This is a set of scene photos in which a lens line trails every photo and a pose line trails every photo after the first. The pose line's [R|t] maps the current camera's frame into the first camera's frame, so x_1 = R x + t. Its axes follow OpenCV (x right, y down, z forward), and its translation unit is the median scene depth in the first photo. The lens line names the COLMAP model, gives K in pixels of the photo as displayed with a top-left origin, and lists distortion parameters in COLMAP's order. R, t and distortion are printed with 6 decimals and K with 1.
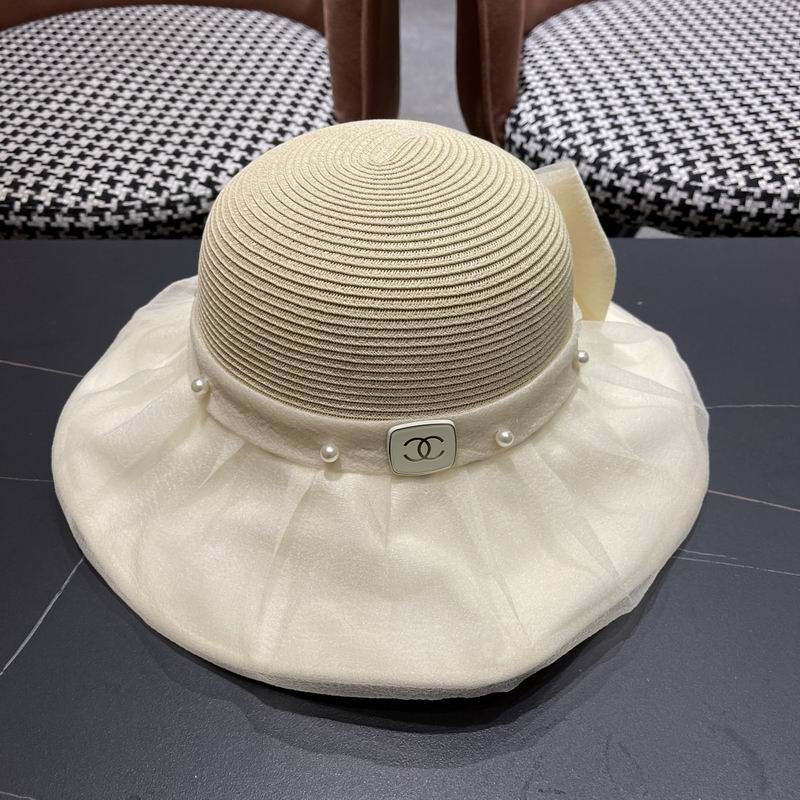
lens RADIAL K [[821.5, 0, 400.0], [0, 821.5, 400.0], [0, 0, 1]] dist [0.020575, -0.003912]
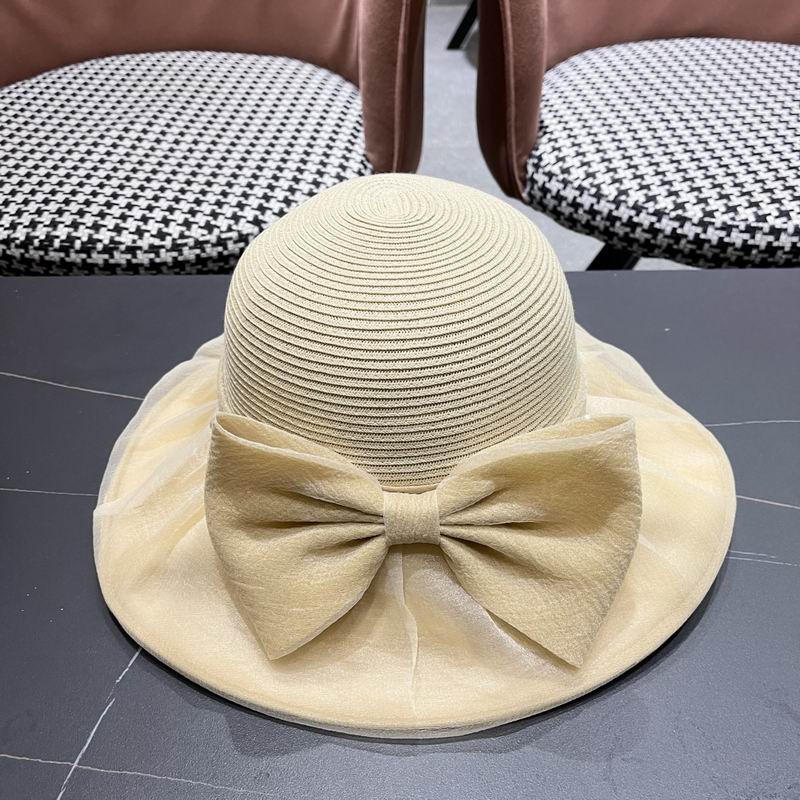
lens RADIAL K [[821.6, 0, 397.6], [0, 821.6, 408.8], [0, 0, 1]] dist [0.009163, 0.026346]
pose [[0.999608, -0.012010, 0.025301, -0.076598], [0.012571, 0.999676, -0.022118, 0.005776], [-0.025027, 0.022427, 0.999435, -0.065030]]
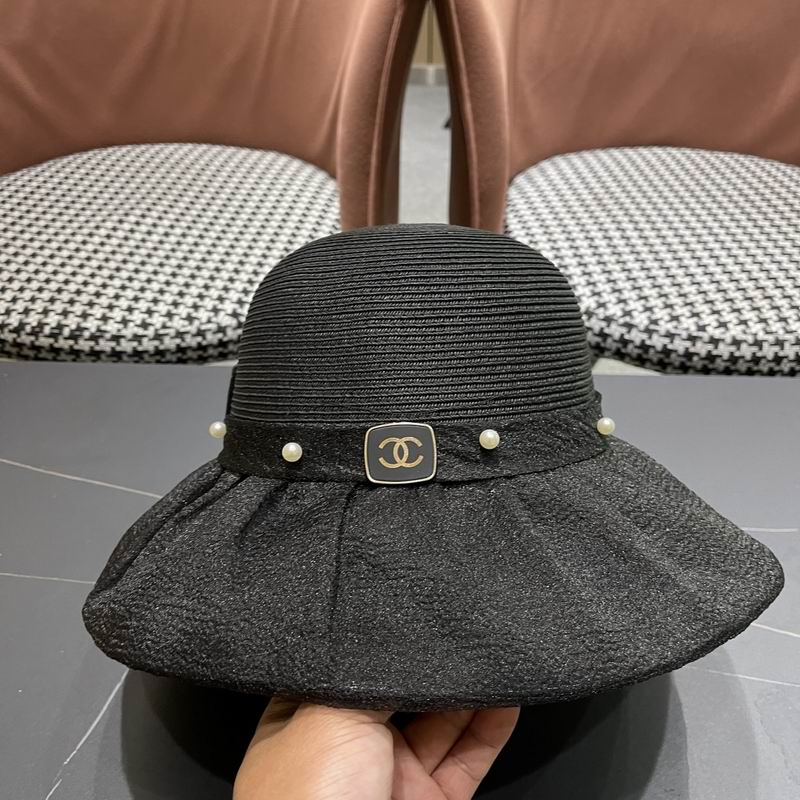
lens RADIAL K [[821.6, 0, 397.6], [0, 821.6, 408.8], [0, 0, 1]] dist [0.009163, 0.026346]
pose [[0.999489, 0.020794, 0.024266, -0.028702], [-0.018662, 0.996204, -0.085020, -0.037901], [-0.025942, 0.084524, 0.996084, -0.133768]]
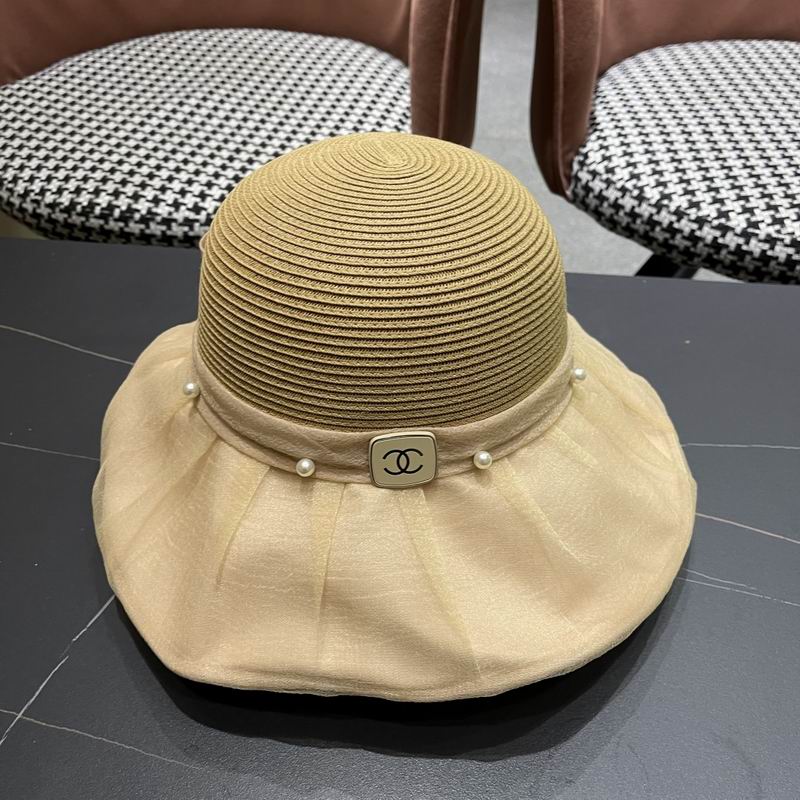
lens RADIAL K [[821.6, 0, 399.4], [0, 821.6, 406.3], [0, 0, 1]] dist [0.006472, 0.029847]
pose [[0.994960, 0.075782, -0.065657, 0.000230], [-0.076364, 0.997059, -0.006399, -0.000674], [0.064979, 0.011381, 0.997822, -0.058854]]
